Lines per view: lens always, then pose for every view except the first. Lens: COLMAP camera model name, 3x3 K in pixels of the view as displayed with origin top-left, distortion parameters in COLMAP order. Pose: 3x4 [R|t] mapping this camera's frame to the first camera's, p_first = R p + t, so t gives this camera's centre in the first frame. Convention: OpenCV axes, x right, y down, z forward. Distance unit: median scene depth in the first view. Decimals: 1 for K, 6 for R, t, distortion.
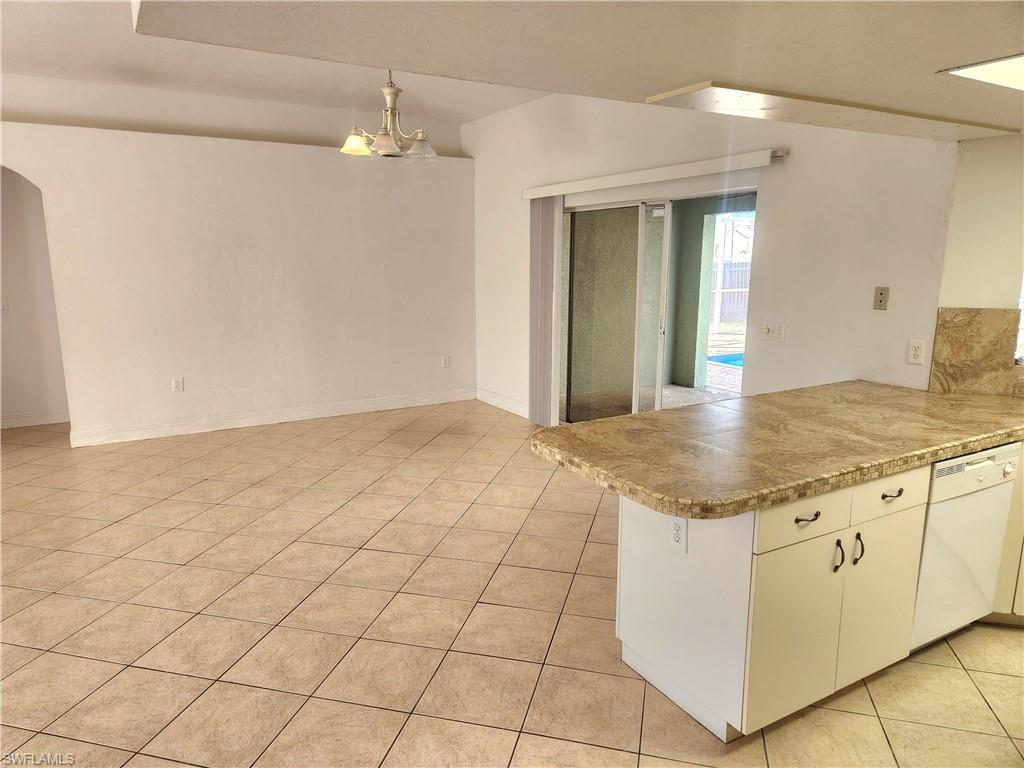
lens RADIAL K [[683.9, 0, 501.7], [0, 683.9, 383.5], [0, 0, 1]] dist [0.072221, -0.059989]
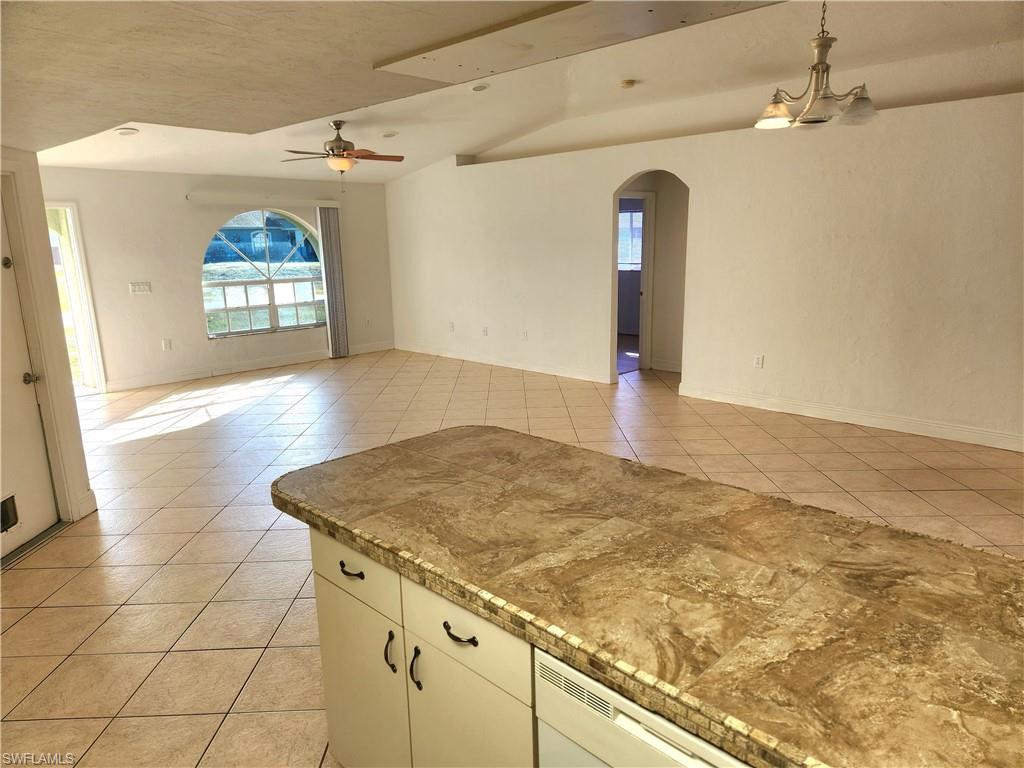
lens RADIAL K [[683.9, 0, 515.6], [0, 683.9, 392.2], [0, 0, 1]] dist [0.072221, -0.059989]
pose [[0.269014, 0.209707, -0.940029, 1.003287], [-0.165508, 0.971555, 0.169376, -0.157740], [0.948809, 0.110018, 0.296070, 0.737398]]
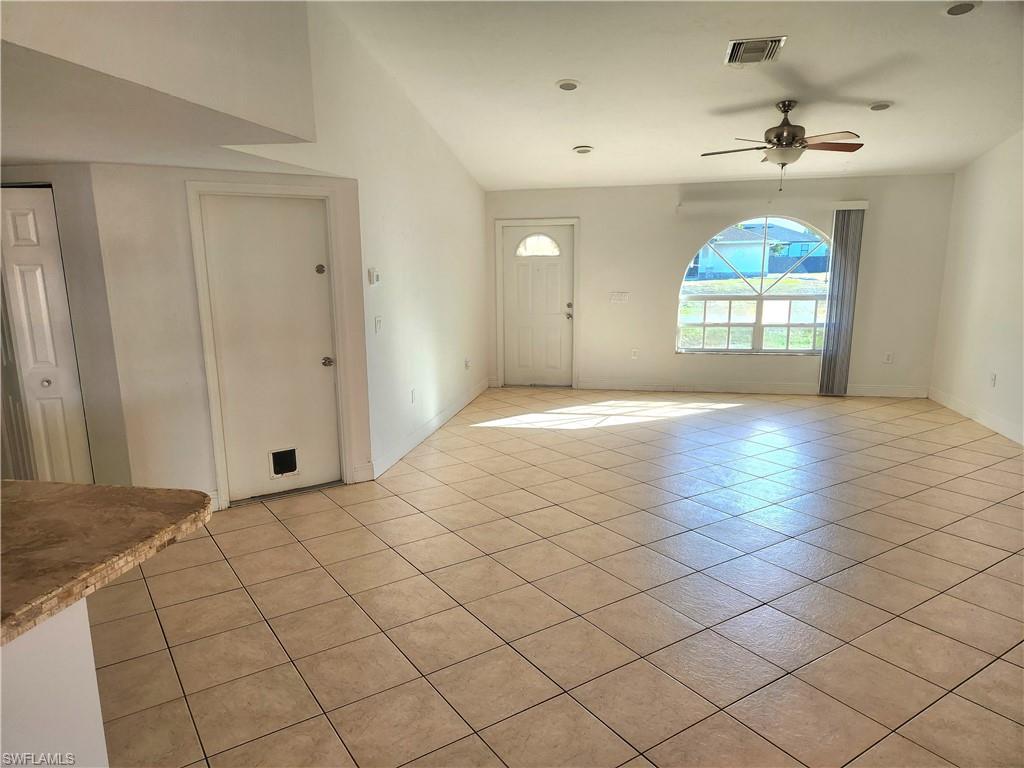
lens RADIAL K [[683.9, 0, 507.8], [0, 683.9, 394.7], [0, 0, 1]] dist [0.072221, -0.059989]
pose [[-0.660962, 0.154737, -0.734293, 0.373064], [-0.133145, 0.938803, 0.317682, -0.323127], [0.738513, 0.307744, -0.599910, 1.654157]]
